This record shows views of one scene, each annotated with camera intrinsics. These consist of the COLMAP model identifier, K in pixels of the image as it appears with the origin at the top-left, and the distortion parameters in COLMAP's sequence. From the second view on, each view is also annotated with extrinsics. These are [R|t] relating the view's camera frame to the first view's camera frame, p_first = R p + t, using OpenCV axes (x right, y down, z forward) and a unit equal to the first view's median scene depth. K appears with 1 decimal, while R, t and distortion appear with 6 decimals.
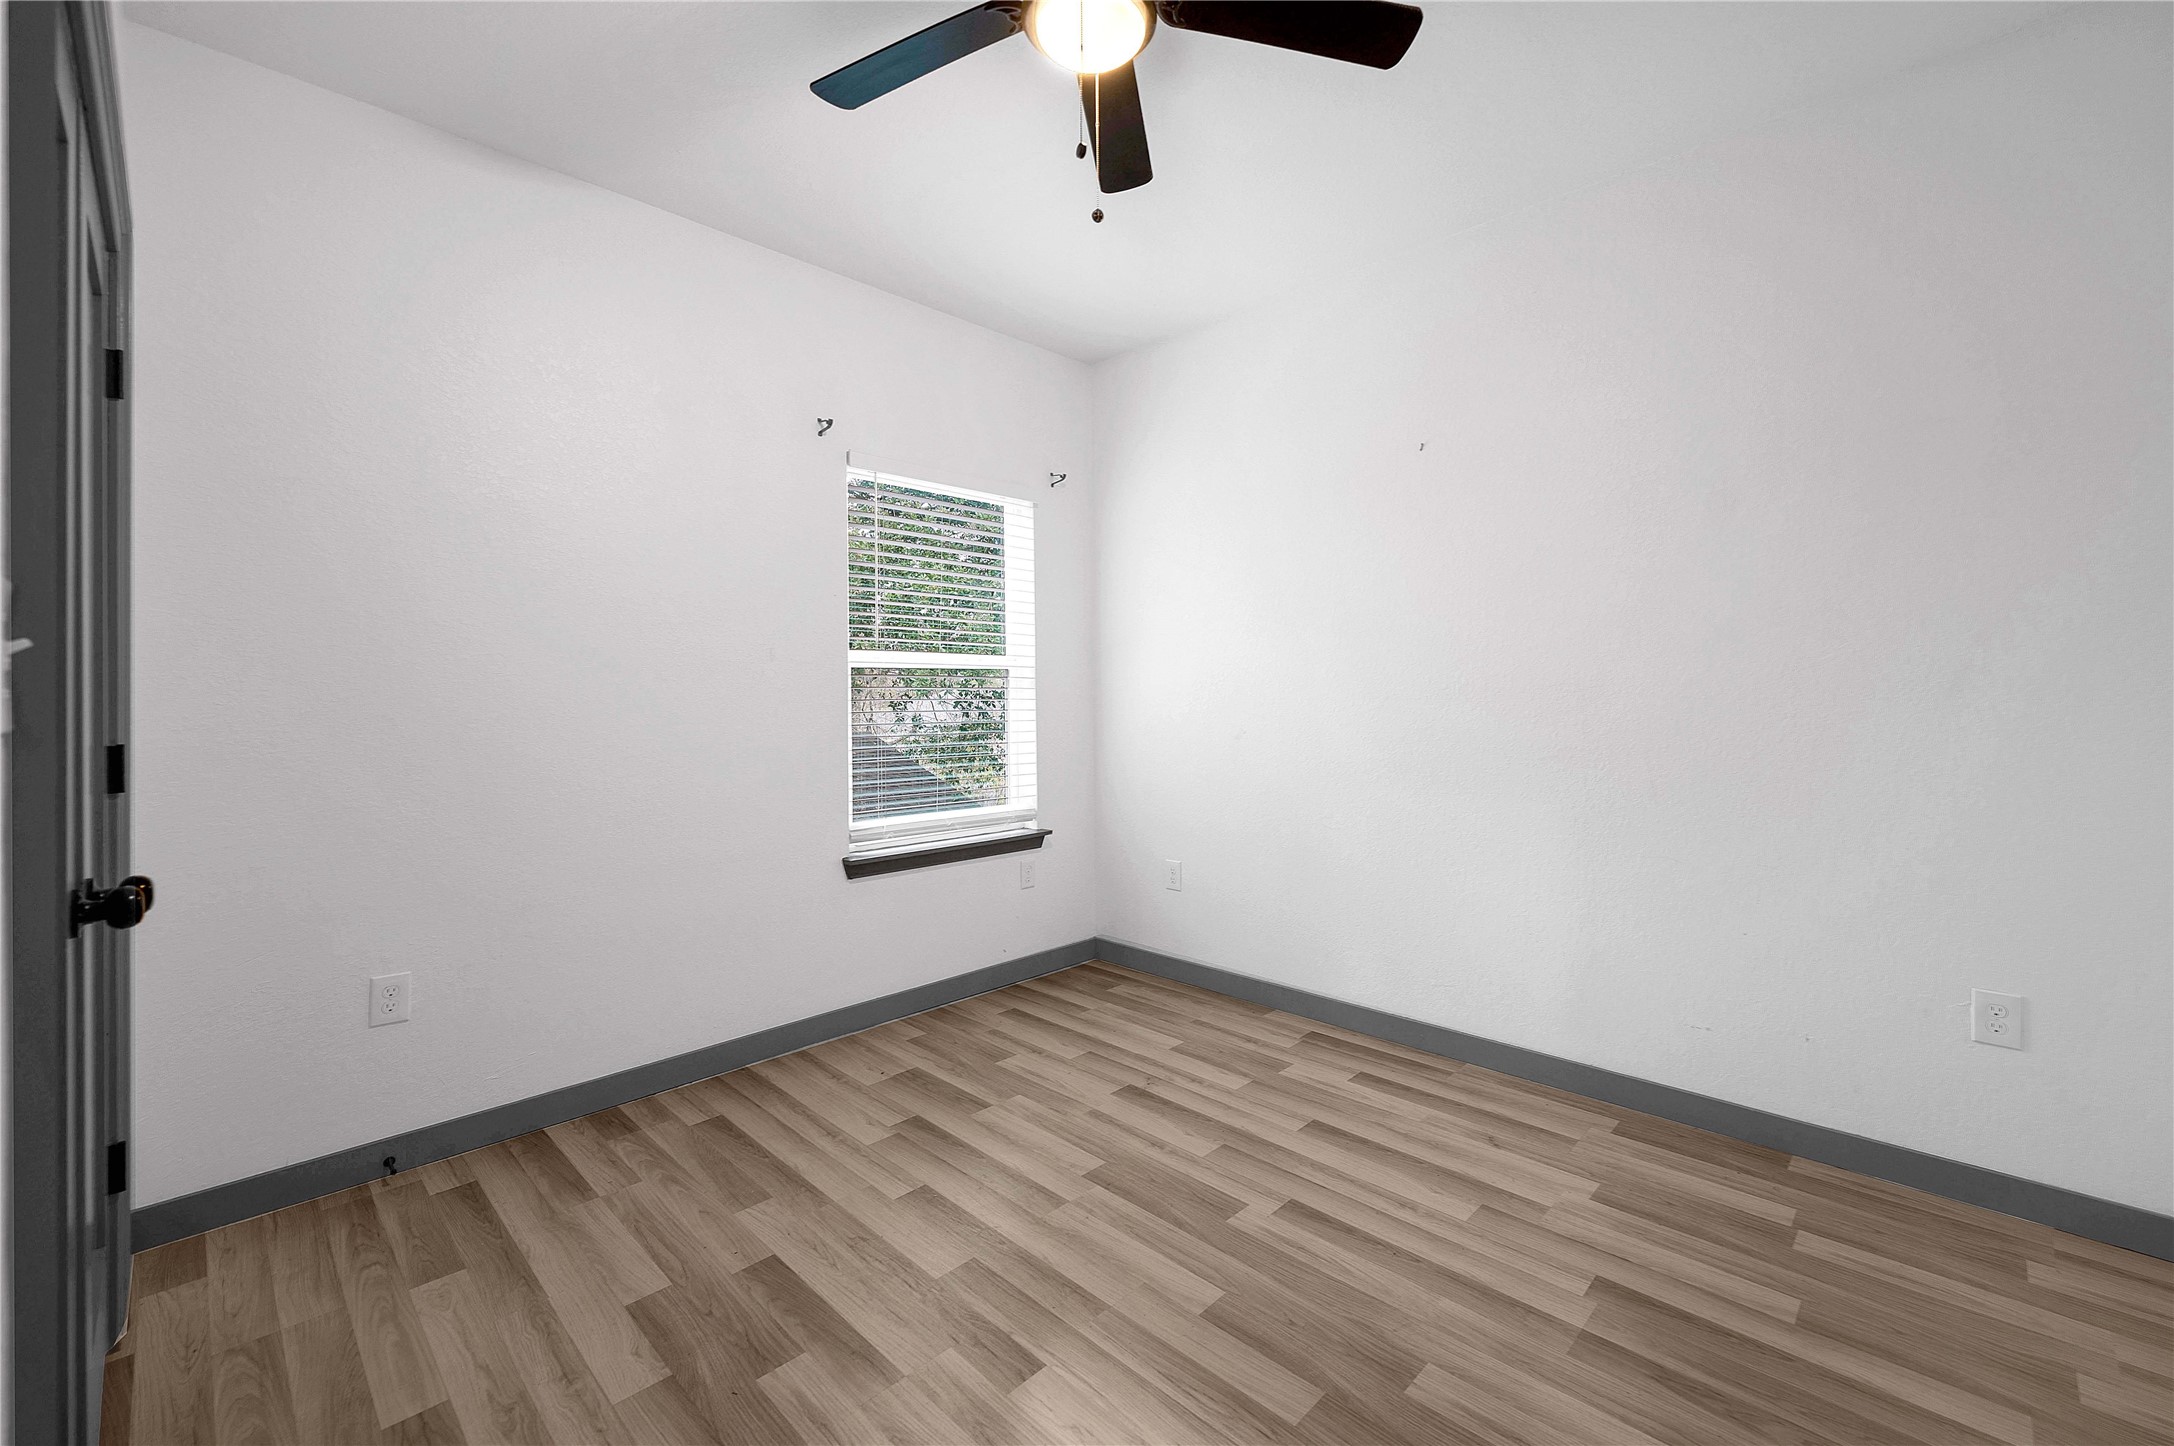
lens RADIAL K [[880.5, 0, 1087.0], [0, 880.5, 723.0], [0, 0, 1]] dist [-0.000167, -0.000064]
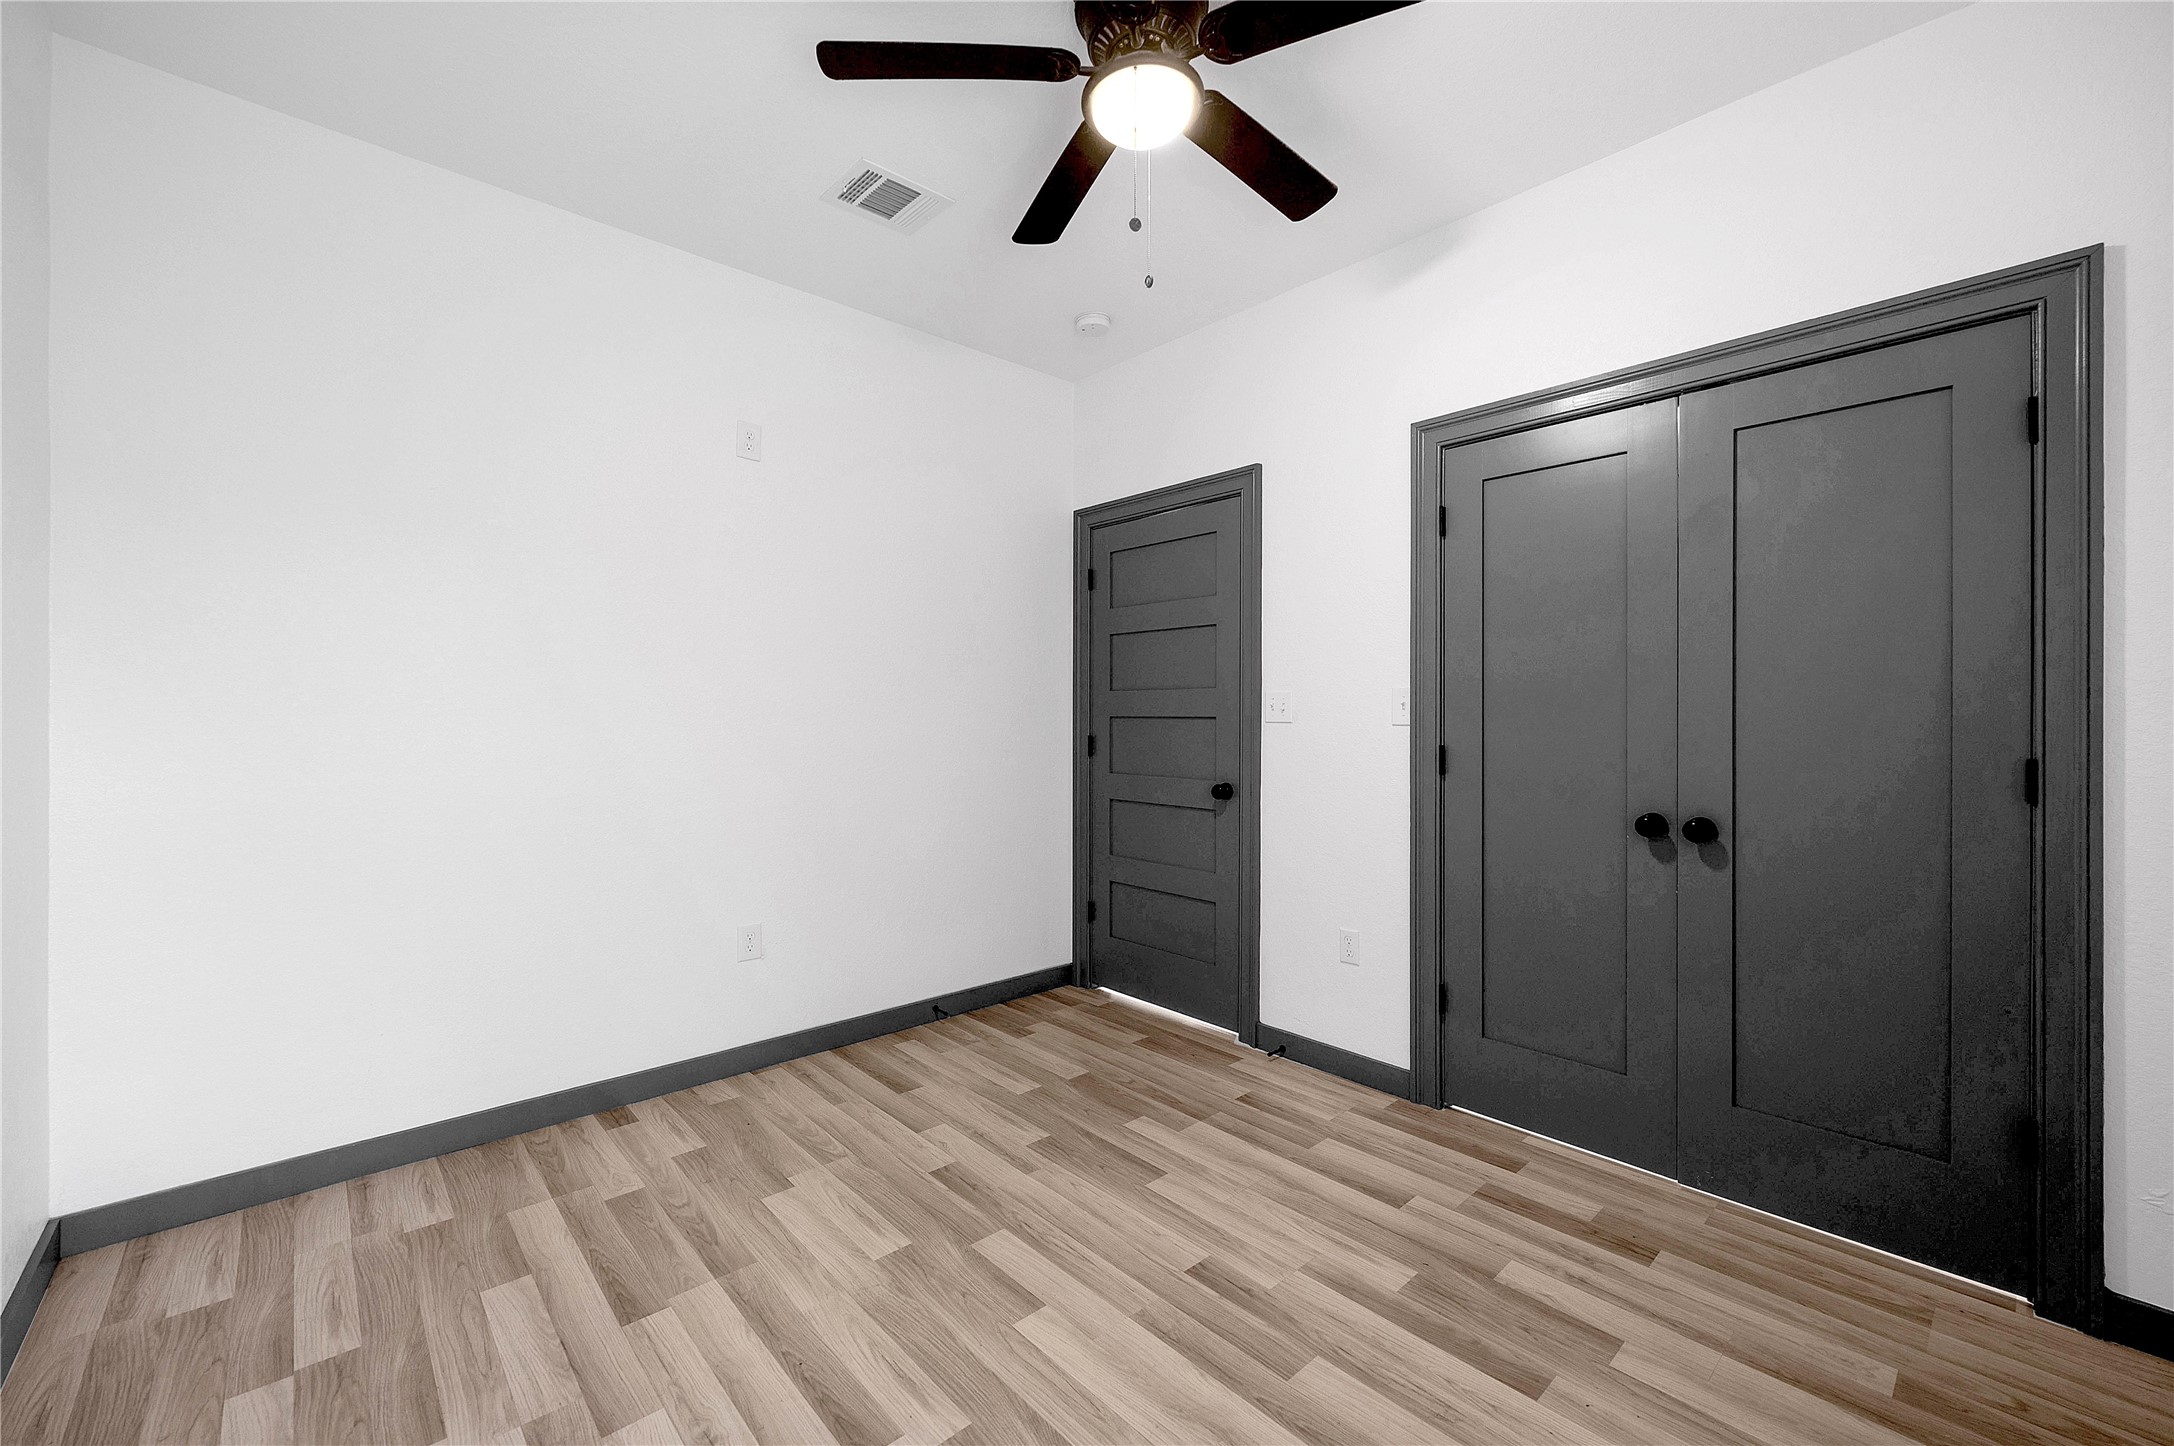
lens RADIAL K [[880.5, 0, 1087.0], [0, 880.5, 723.0], [0, 0, 1]] dist [-0.000167, -0.000064]
pose [[-0.999039, 0.006467, 0.043346, 0.026356], [0.007960, 0.999378, 0.034365, -0.064084], [-0.043097, 0.034677, -0.998469, 1.987457]]
